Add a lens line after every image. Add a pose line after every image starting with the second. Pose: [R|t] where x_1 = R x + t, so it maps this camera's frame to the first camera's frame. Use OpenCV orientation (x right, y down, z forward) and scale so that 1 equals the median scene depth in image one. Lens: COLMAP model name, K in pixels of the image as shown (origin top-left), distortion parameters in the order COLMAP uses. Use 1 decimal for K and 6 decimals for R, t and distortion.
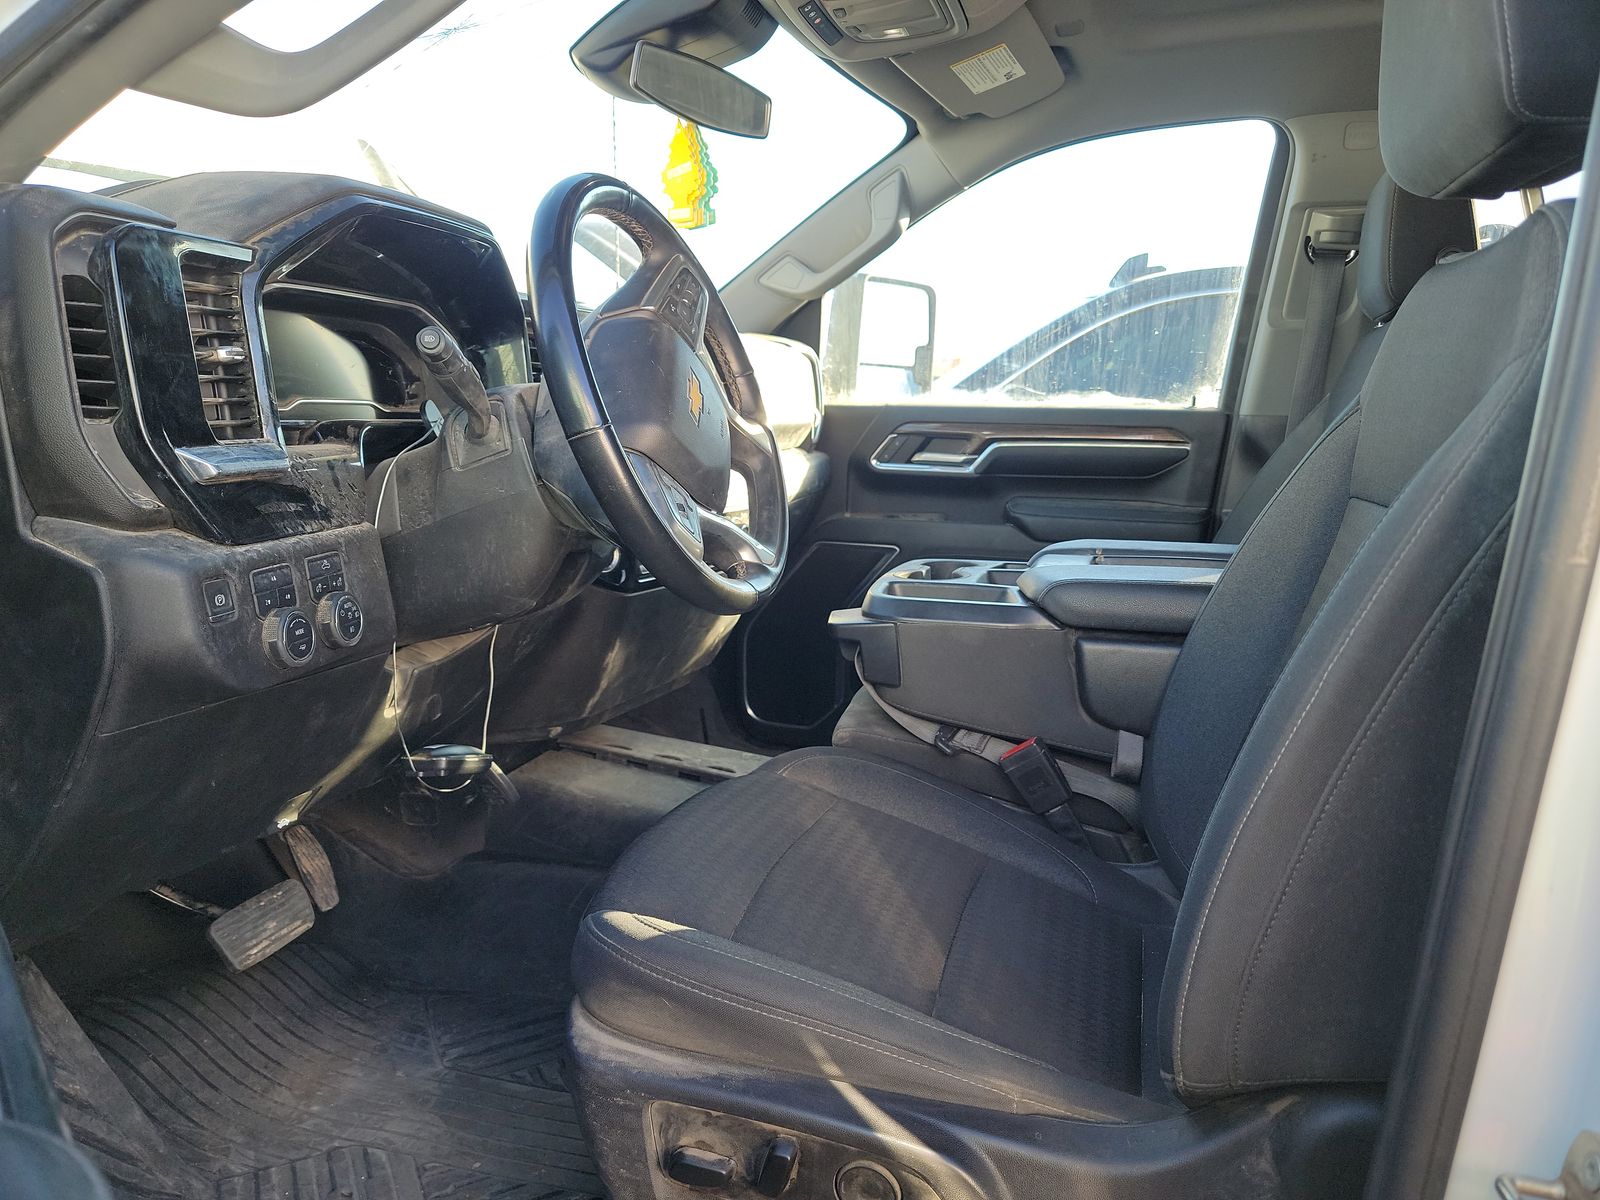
lens RADIAL K [[1108.8, 0, 815.7], [0, 1108.8, 608.1], [0, 0, 1]] dist [0.040935, -0.030333]
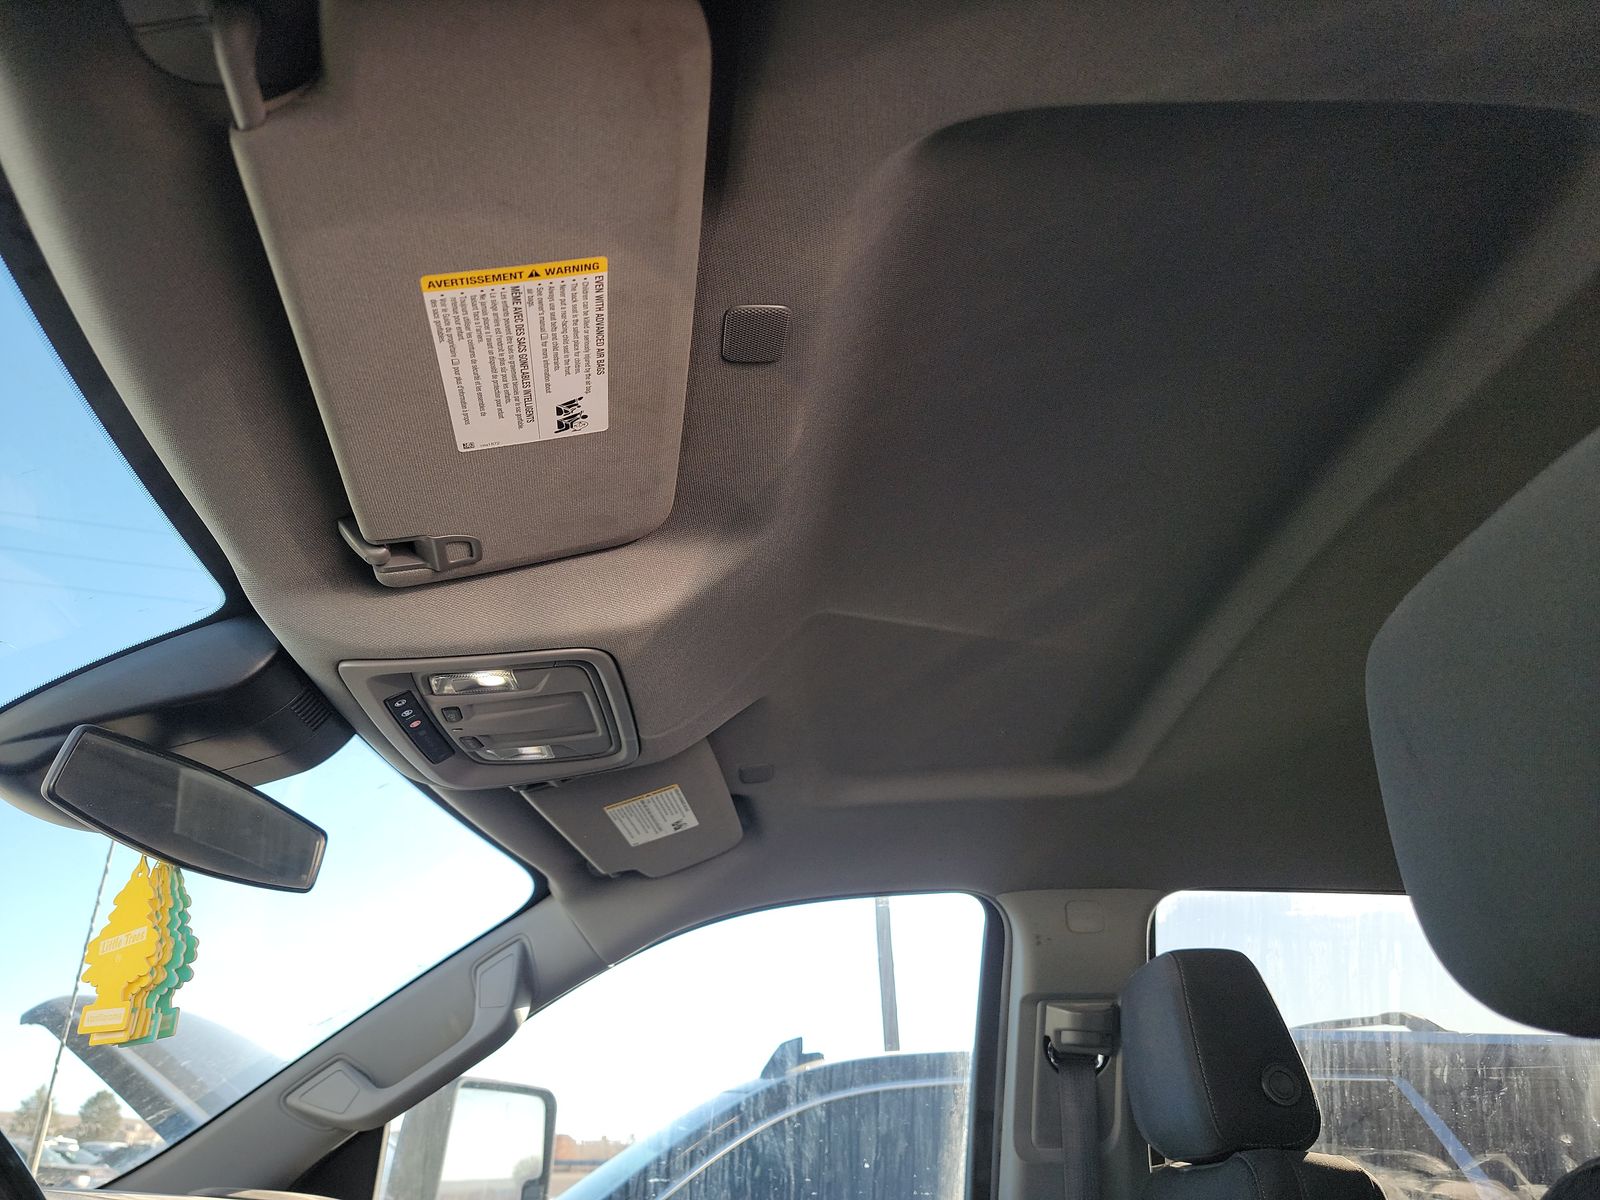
lens RADIAL K [[1108.8, 0, 815.7], [0, 1108.8, 608.1], [0, 0, 1]] dist [0.040935, -0.030333]
pose [[0.946000, 0.112198, 0.304131, 0.012567], [0.097802, 0.795692, -0.597754, -0.118329], [-0.309061, 0.595220, 0.741751, 0.288056]]
